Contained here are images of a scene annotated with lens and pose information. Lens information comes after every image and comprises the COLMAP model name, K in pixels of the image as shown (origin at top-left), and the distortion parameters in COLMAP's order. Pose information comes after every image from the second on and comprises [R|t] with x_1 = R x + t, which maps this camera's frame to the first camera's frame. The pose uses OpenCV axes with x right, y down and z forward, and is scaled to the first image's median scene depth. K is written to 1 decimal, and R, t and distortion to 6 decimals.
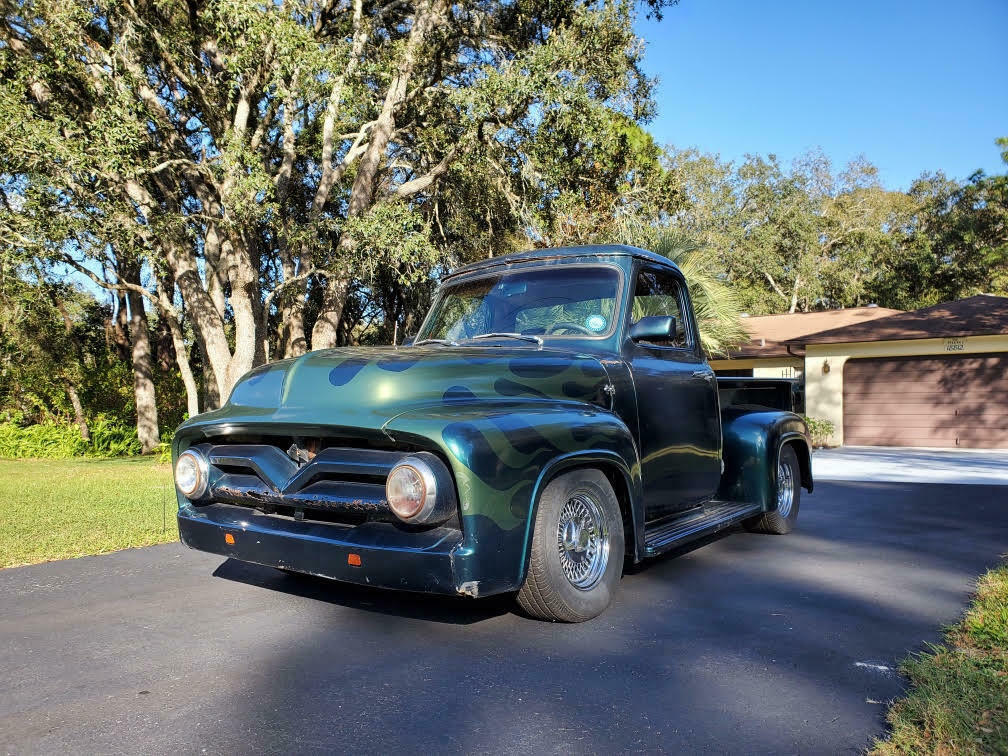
lens RADIAL K [[760.6, 0, 504.0], [0, 760.6, 395.0], [0, 0, 1]] dist [0.003610, 0.004721]
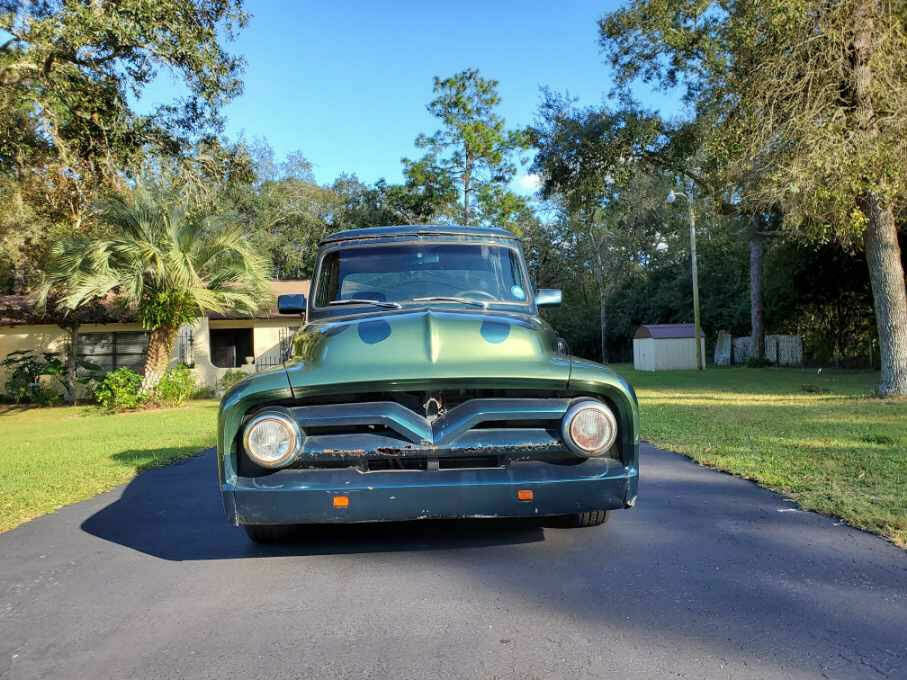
lens RADIAL K [[692.3, 0, 453.5], [0, 692.3, 340.0], [0, 0, 1]] dist [0.005573, 0.000350]
pose [[0.764080, 0.002990, 0.645114, -0.630534], [0.007861, 0.999872, -0.013944, -0.001395], [-0.645073, 0.015726, 0.763959, 0.181797]]
